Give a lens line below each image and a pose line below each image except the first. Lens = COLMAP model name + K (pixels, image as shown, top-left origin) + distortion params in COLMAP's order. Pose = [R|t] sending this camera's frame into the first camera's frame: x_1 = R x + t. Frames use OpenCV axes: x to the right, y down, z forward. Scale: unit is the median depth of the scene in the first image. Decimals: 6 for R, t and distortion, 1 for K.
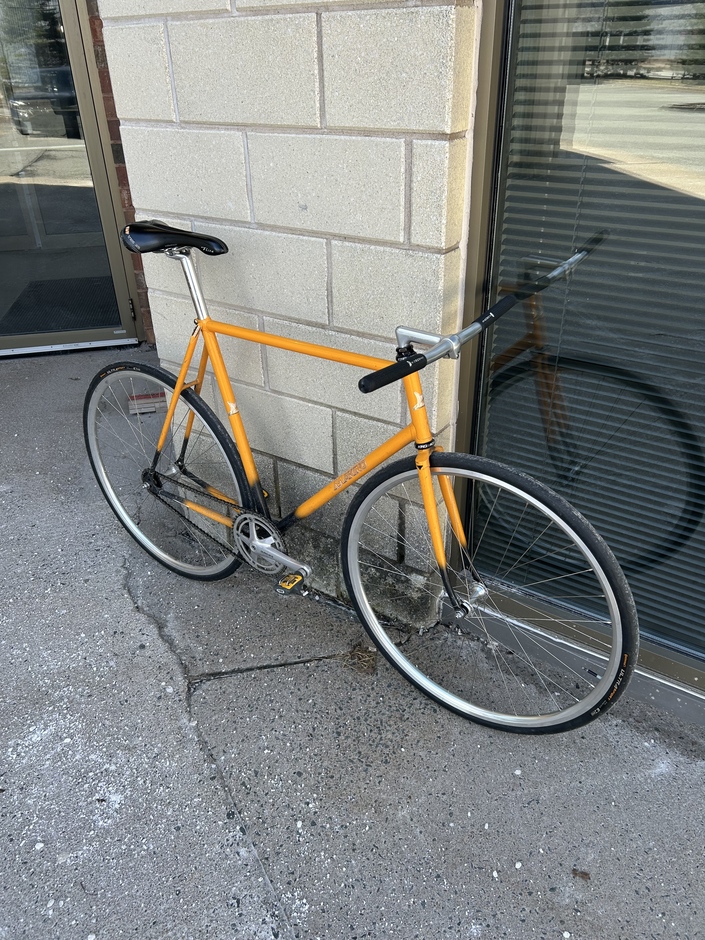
lens RADIAL K [[719.9, 0, 353.1], [0, 719.9, 474.6], [0, 0, 1]] dist [0.016081, -0.014605]
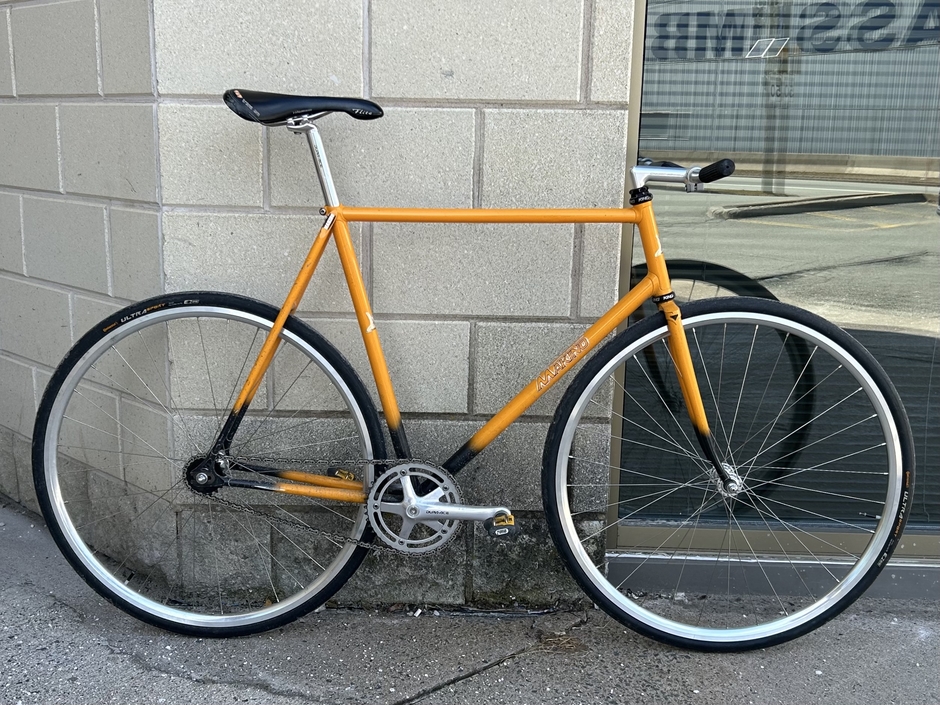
lens RADIAL K [[1165.7, 0, 448.8], [0, 1165.7, 399.2], [0, 0, 1]] dist [0.041730, 0.000000]
pose [[0.842325, -0.088586, 0.531640, -0.765467], [0.245530, 0.941171, -0.232190, 0.293252], [-0.479795, 0.326113, 0.814523, -0.017867]]
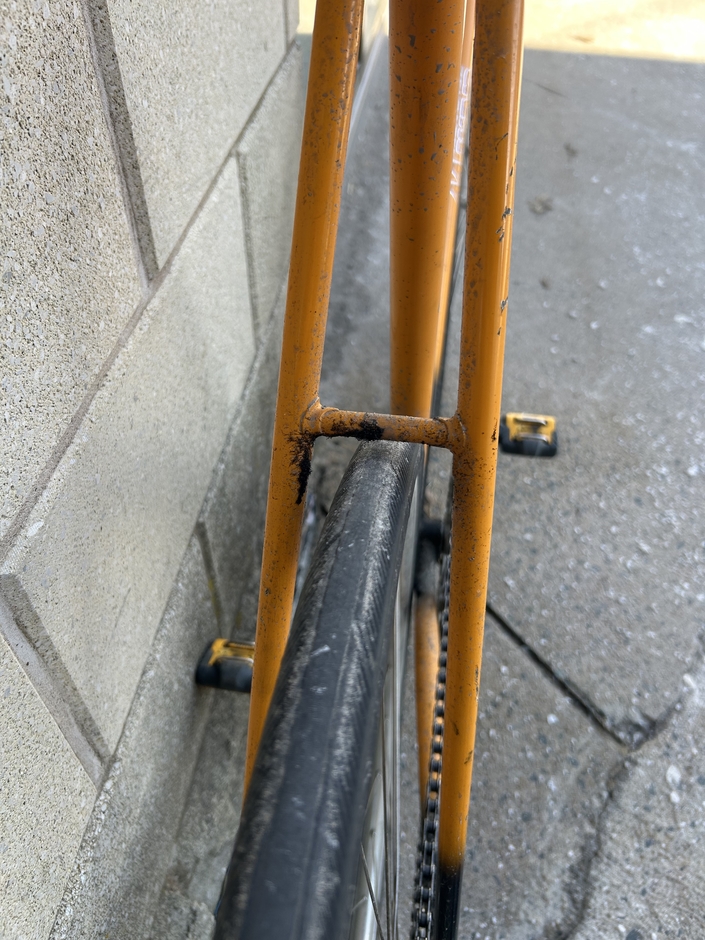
lens RADIAL K [[719.9, 0, 355.3], [0, 719.9, 467.9], [0, 0, 1]] dist [0.016081, -0.014605]
pose [[-0.448352, -0.651820, 0.611646, -0.334043], [0.464369, 0.414836, 0.782478, -0.256022], [-0.763768, 0.634856, 0.116693, 1.025158]]
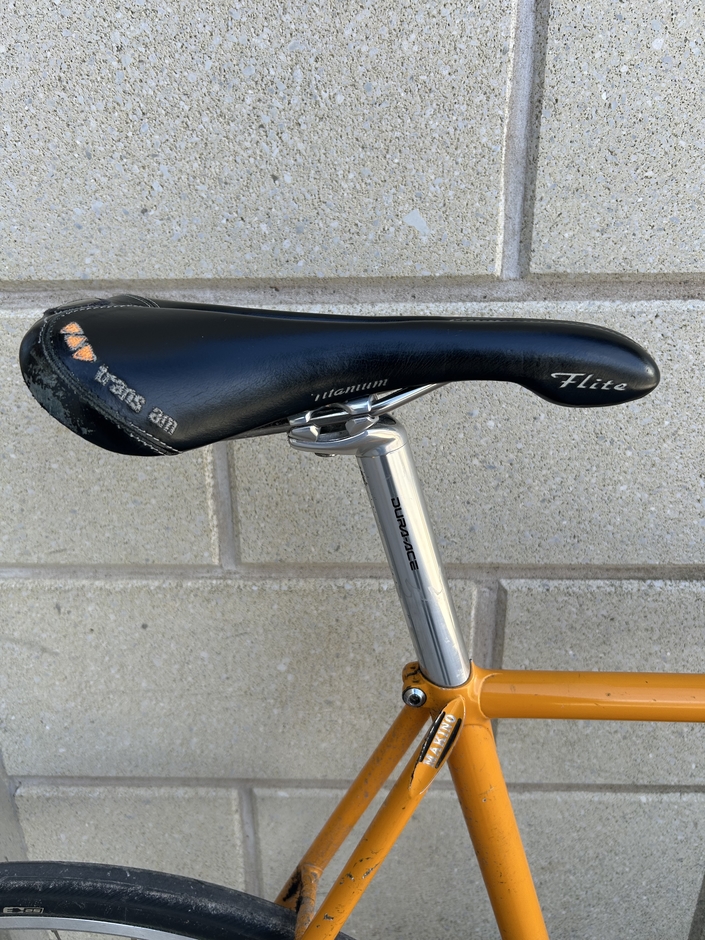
lens RADIAL K [[719.9, 0, 345.2], [0, 719.9, 461.3], [0, 0, 1]] dist [0.016081, -0.014605]
pose [[0.847017, -0.179139, 0.500471, -0.329309], [0.266787, 0.957600, -0.108756, -0.257003], [-0.459768, 0.225637, 0.858895, 0.773555]]
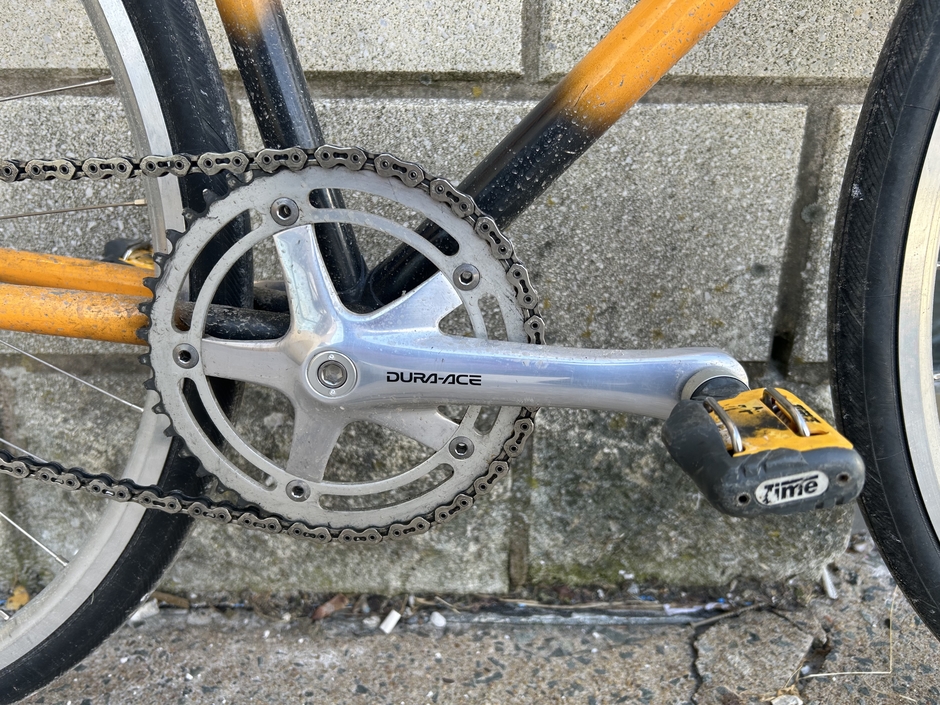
lens RADIAL K [[719.9, 0, 469.5], [0, 719.9, 353.1], [0, 0, 1]] dist [0.016081, -0.014605]
pose [[0.824369, -0.149937, 0.545834, -0.215312], [0.262278, 0.955701, -0.133592, 0.135305], [-0.501623, 0.253289, 0.827175, 0.884808]]
